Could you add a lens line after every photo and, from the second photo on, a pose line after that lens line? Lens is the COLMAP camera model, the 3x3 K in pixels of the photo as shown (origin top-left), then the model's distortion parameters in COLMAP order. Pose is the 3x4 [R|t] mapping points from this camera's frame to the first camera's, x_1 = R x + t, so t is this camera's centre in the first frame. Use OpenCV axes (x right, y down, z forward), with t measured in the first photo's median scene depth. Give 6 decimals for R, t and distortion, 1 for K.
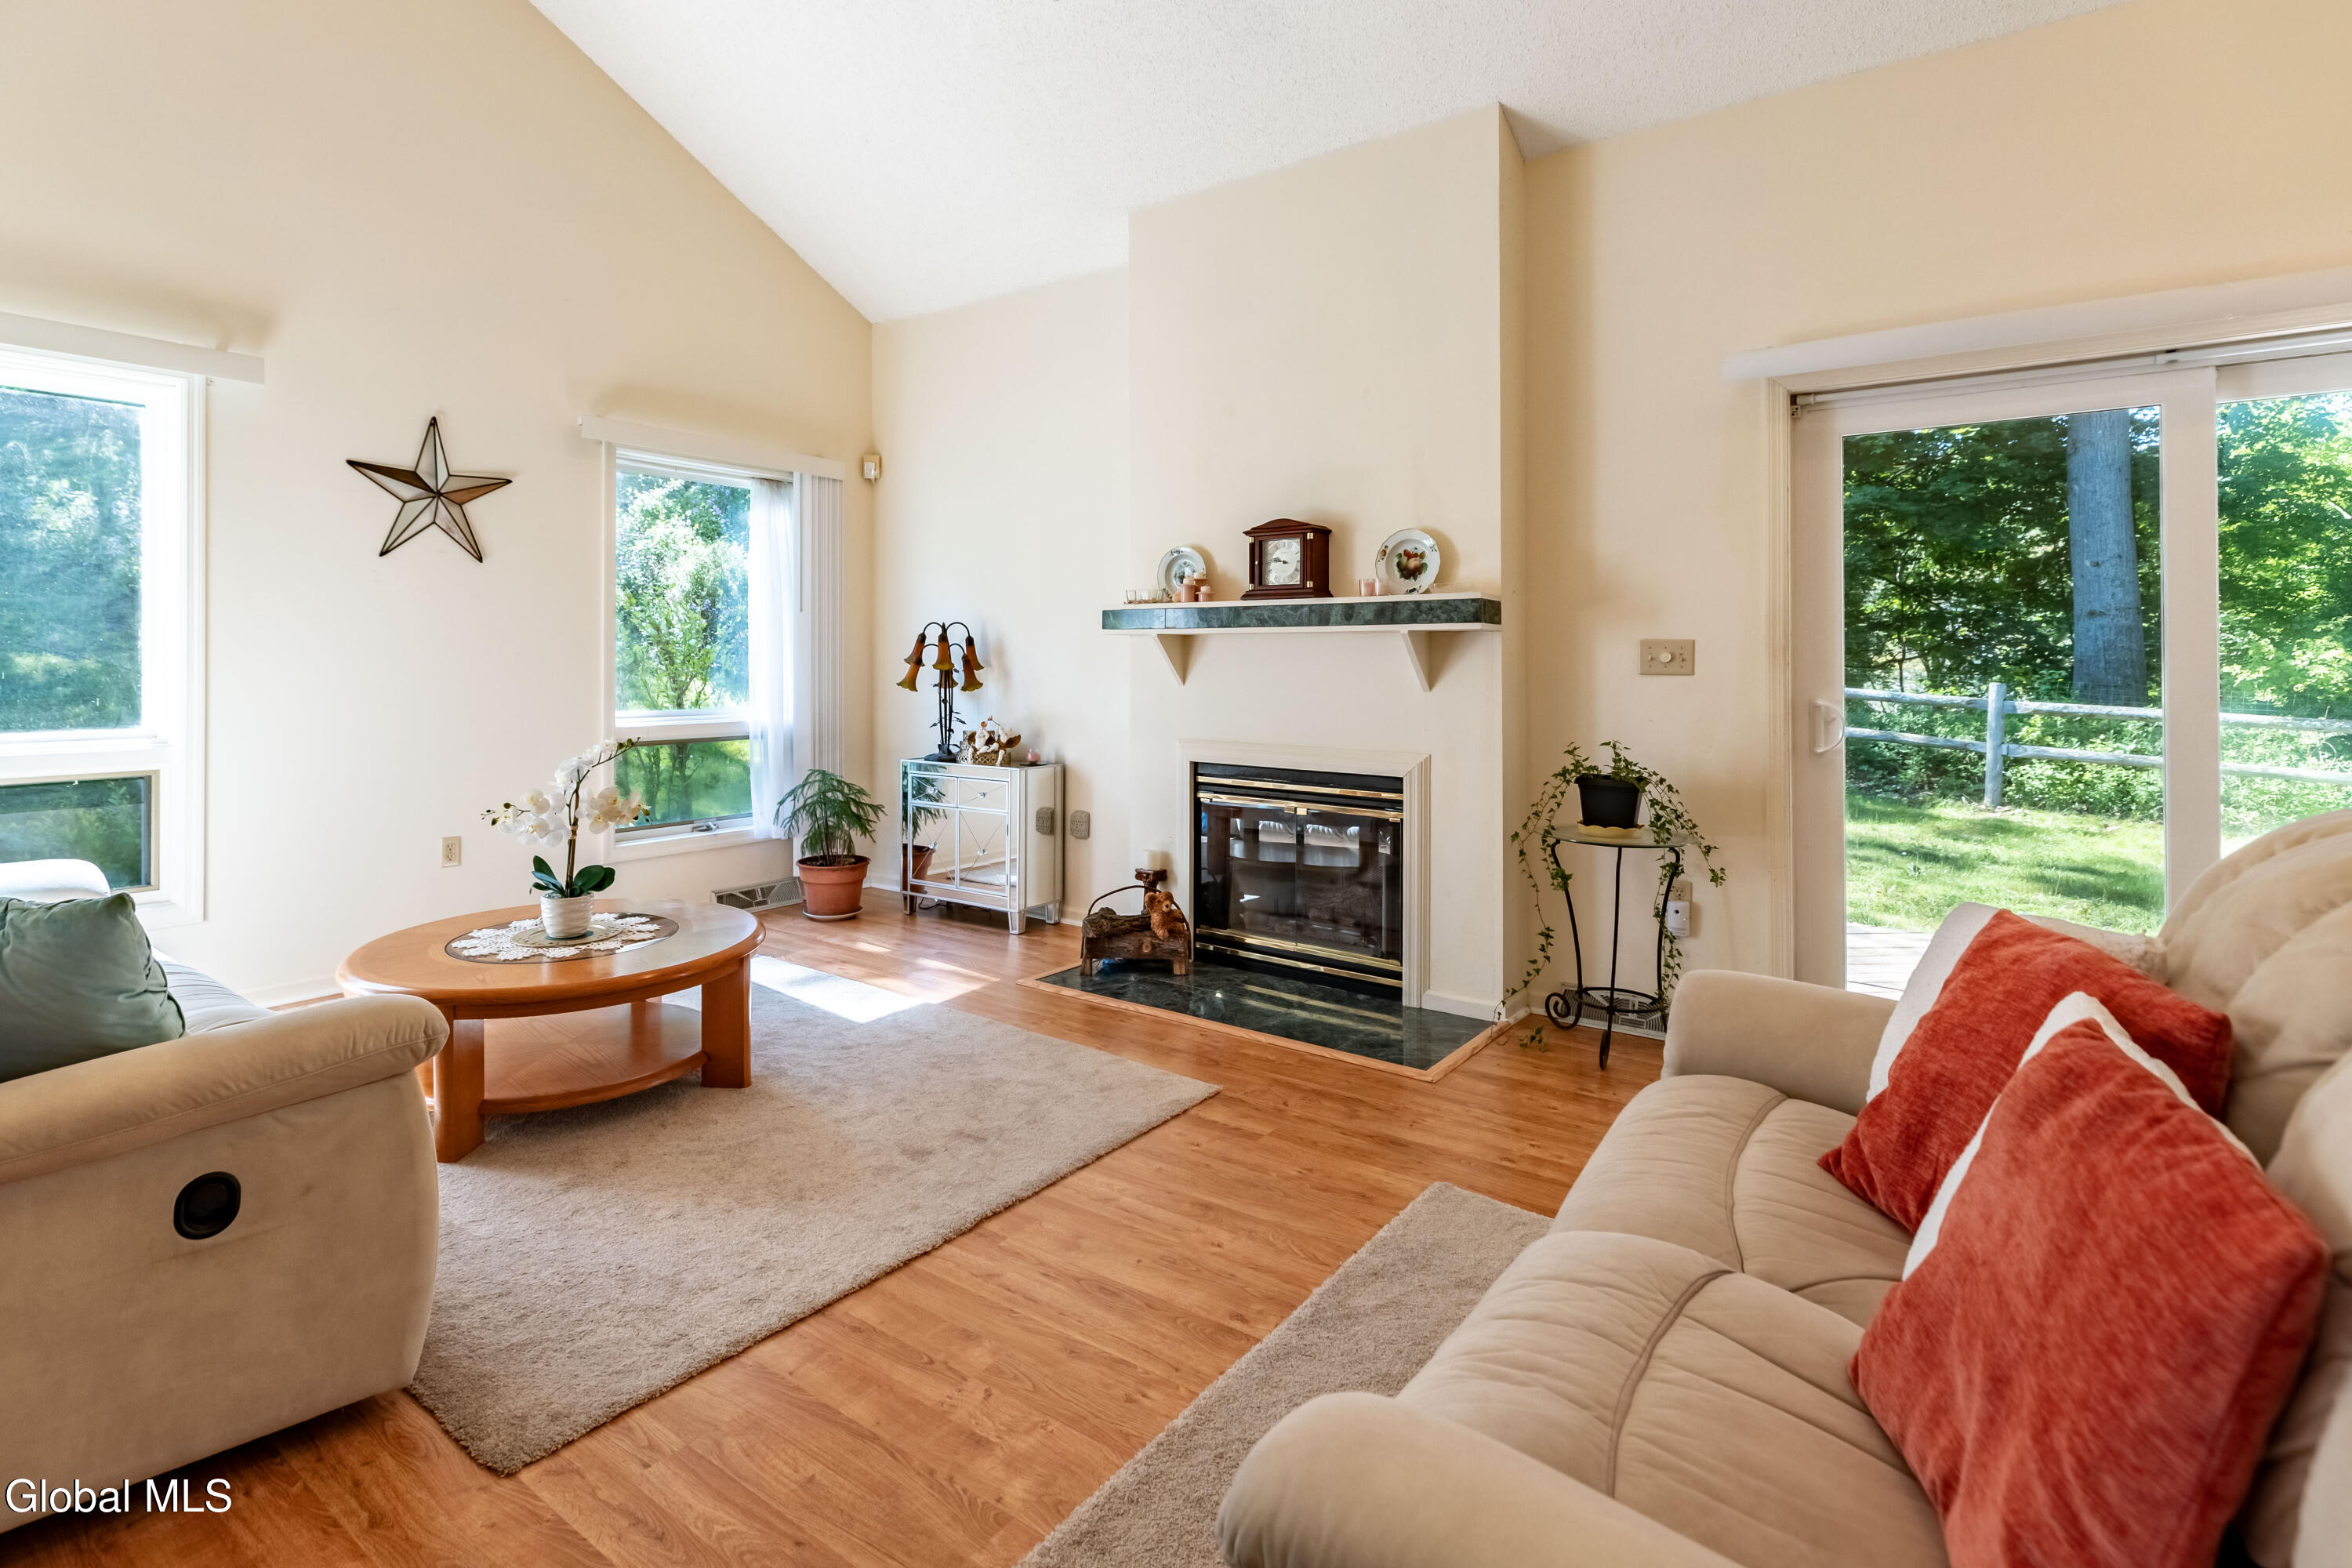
lens RADIAL K [[1111.9, 0, 1154.9], [0, 1111.9, 715.2], [0, 0, 1]] dist [-0.004269, 0.001400]
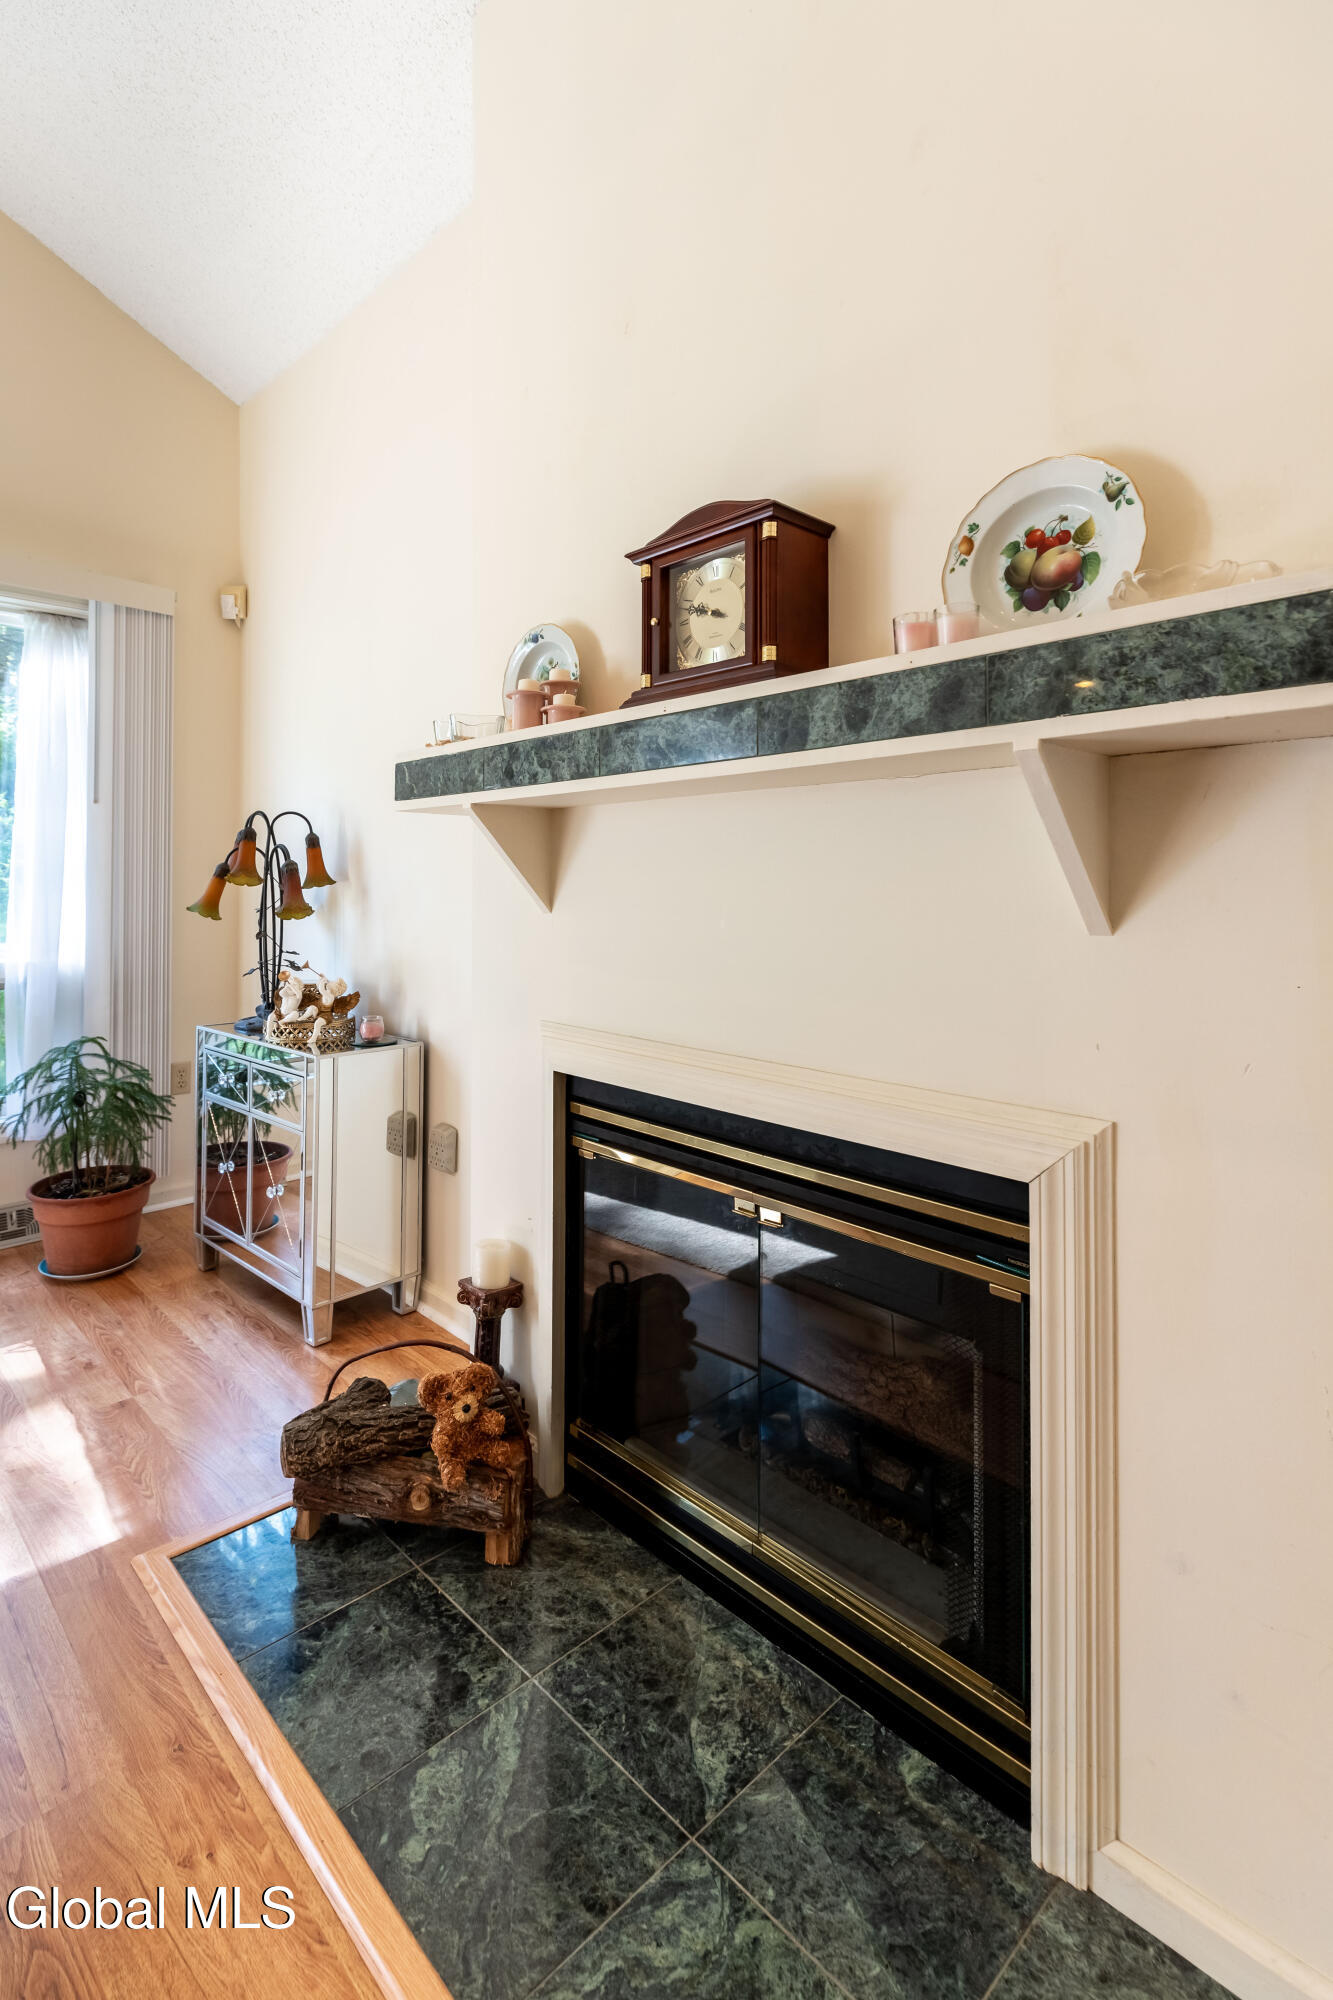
lens RADIAL K [[945.5, 0, 612.5], [0, 945.5, 899.7], [0, 0, 1]] dist [-0.004269, 0.001400]
pose [[0.978285, 0.000147, -0.207262, 0.149094], [-0.007906, 0.999298, -0.036607, -0.018512], [0.207111, 0.037451, 0.977600, 0.647027]]
